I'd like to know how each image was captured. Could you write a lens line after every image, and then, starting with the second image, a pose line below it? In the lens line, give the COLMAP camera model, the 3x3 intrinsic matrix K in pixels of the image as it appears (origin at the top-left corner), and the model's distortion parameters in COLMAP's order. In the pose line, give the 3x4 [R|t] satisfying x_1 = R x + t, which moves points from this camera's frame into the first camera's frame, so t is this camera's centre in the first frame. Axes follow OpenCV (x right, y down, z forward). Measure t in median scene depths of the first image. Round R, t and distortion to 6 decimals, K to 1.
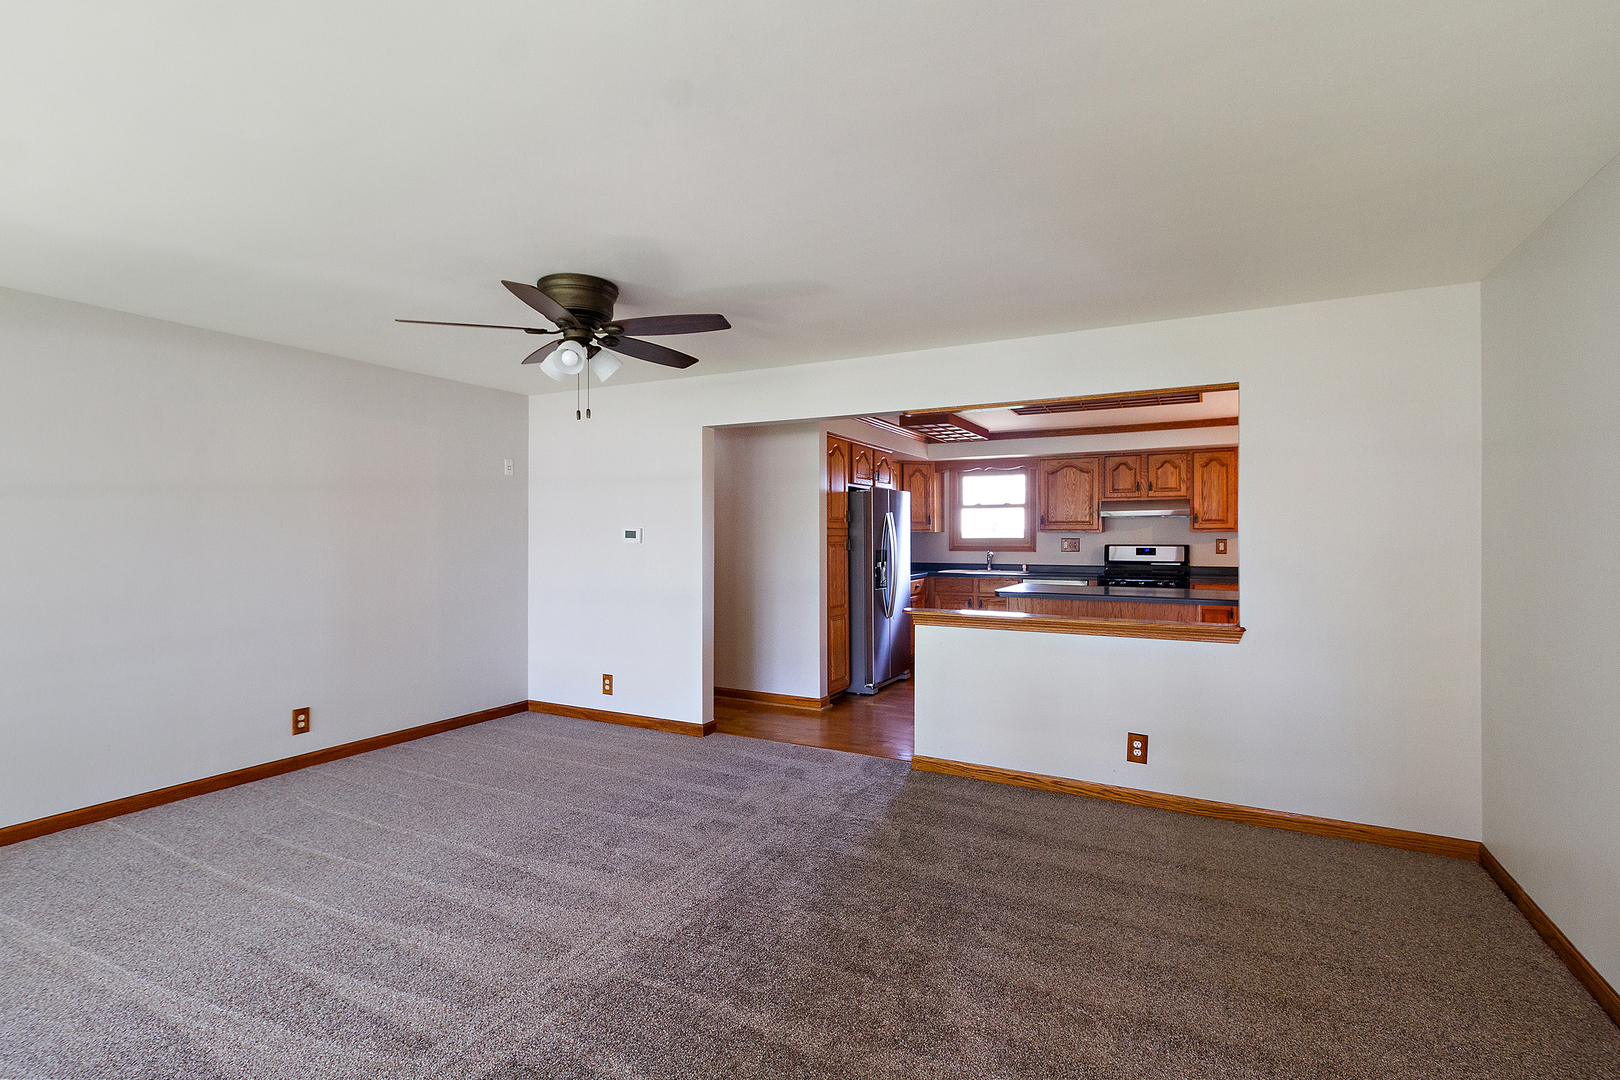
lens RADIAL K [[752.2, 0, 806.4], [0, 752.2, 537.2], [0, 0, 1]] dist [0.008326, -0.001010]
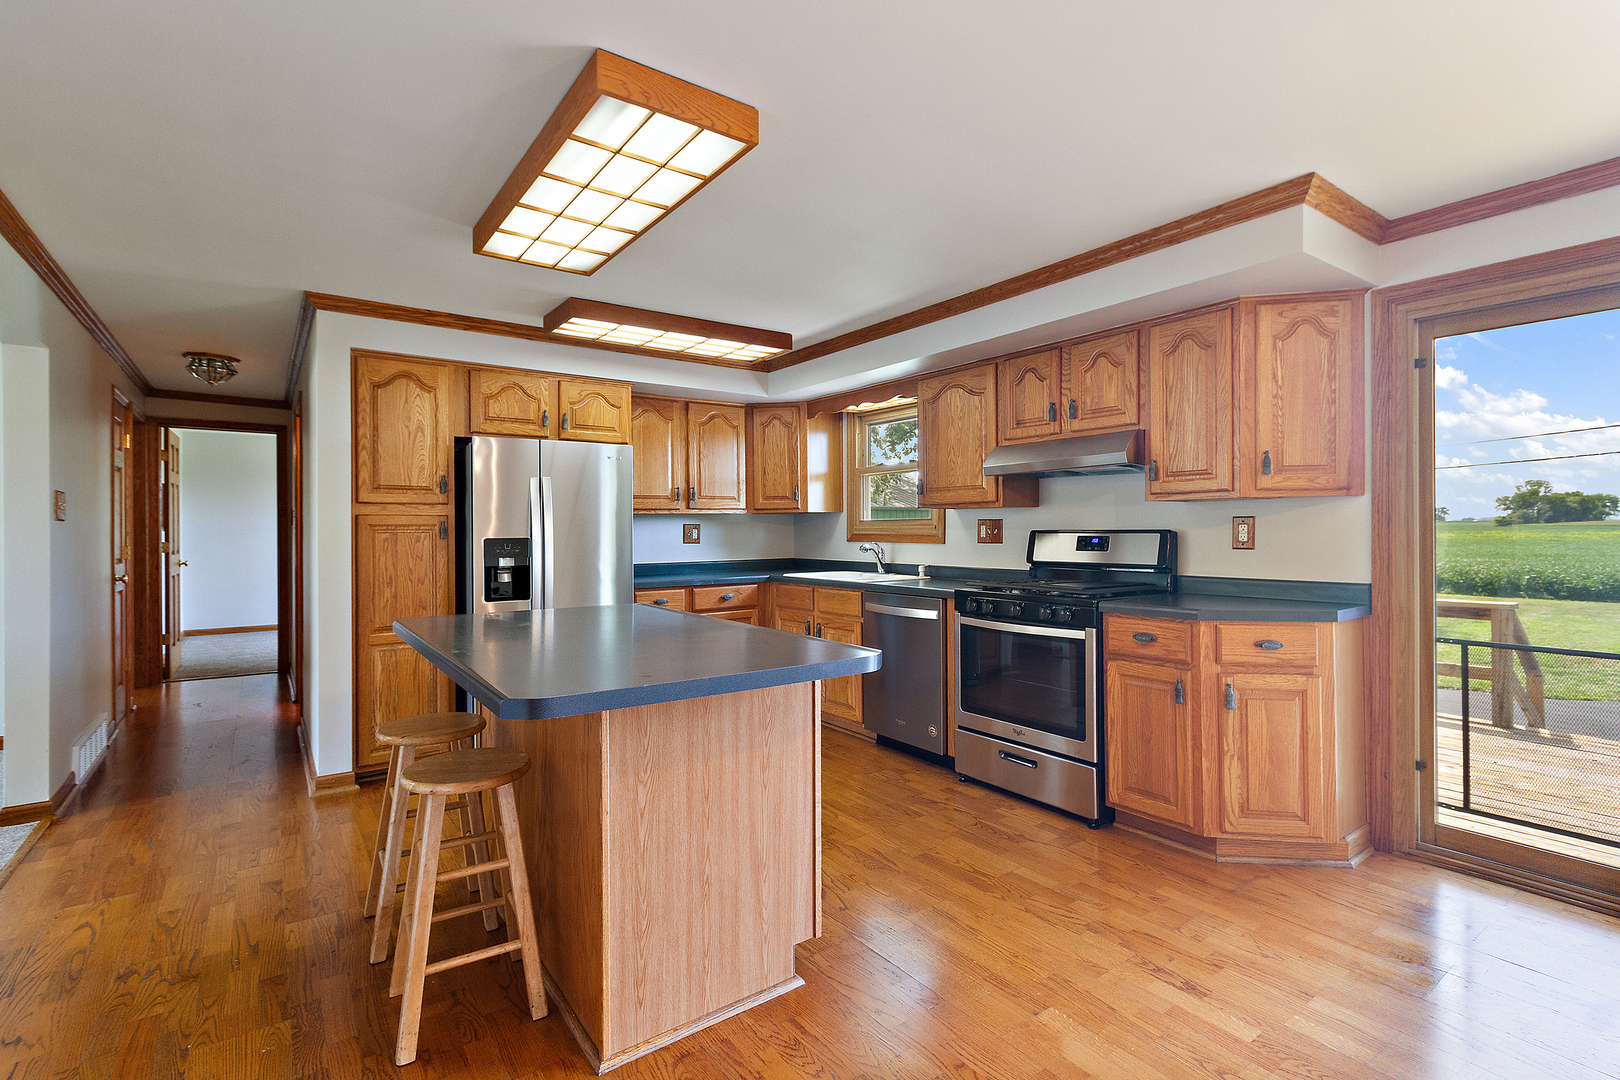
lens RADIAL K [[752.2, 0, 803.2], [0, 752.2, 529.0], [0, 0, 1]] dist [0.008326, -0.001010]
pose [[0.897919, -0.004311, -0.440140, 0.513071], [0.004558, 0.999989, -0.000495, 0.008985], [0.440137, -0.001562, 0.897929, 0.486599]]
